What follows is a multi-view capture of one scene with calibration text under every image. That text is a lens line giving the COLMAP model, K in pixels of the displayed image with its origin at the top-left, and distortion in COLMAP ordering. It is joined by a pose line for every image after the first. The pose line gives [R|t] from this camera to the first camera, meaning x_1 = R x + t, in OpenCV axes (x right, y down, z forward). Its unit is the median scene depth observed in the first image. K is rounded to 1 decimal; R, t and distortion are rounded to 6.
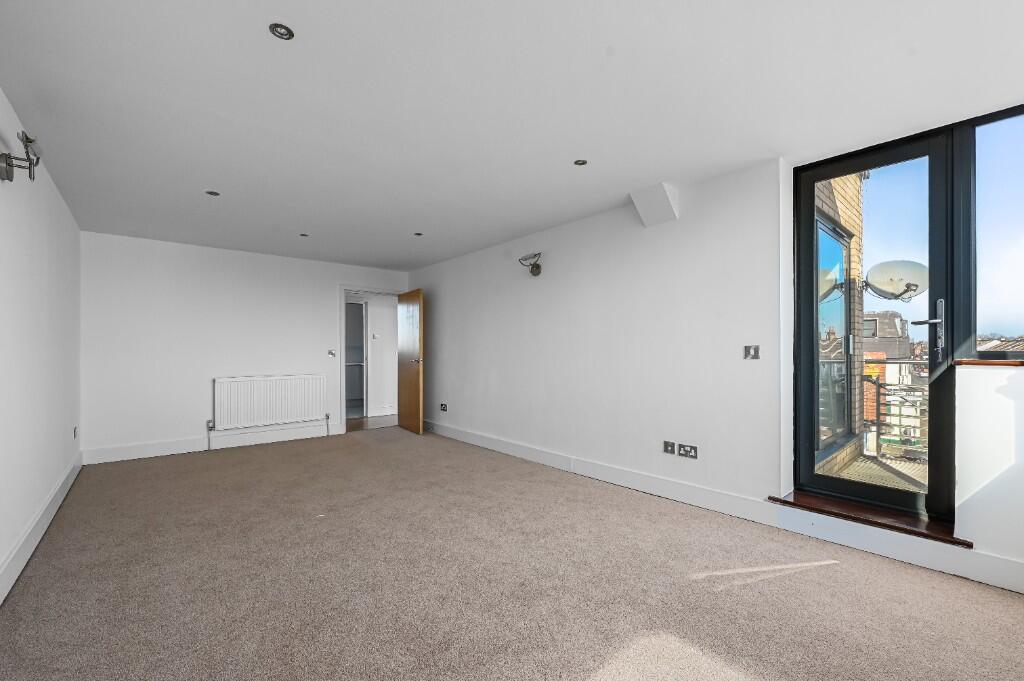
lens RADIAL K [[390.9, 0, 531.1], [0, 390.9, 348.7], [0, 0, 1]] dist [-0.011794, -0.000060]
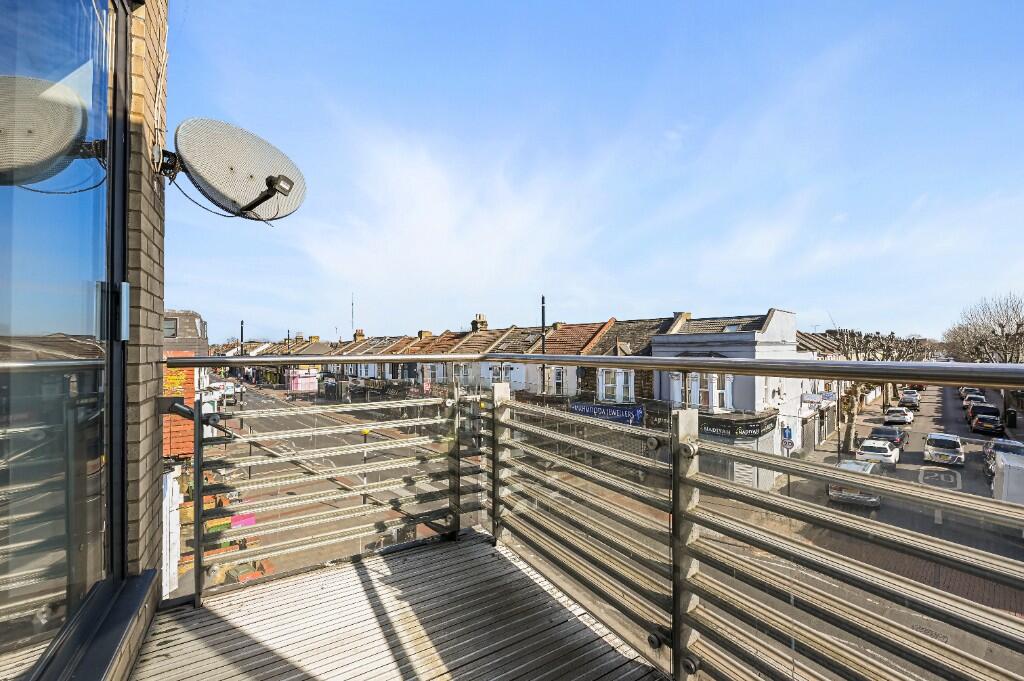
lens RADIAL K [[419.3, 0, 515.6], [0, 419.3, 343.2], [0, 0, 1]] dist [-0.002745, -0.000400]
pose [[0.160776, 0.015087, 0.986876, 0.515226], [-0.000122, 0.999883, -0.015266, 0.020564], [-0.986991, 0.002334, 0.160759, 0.600899]]
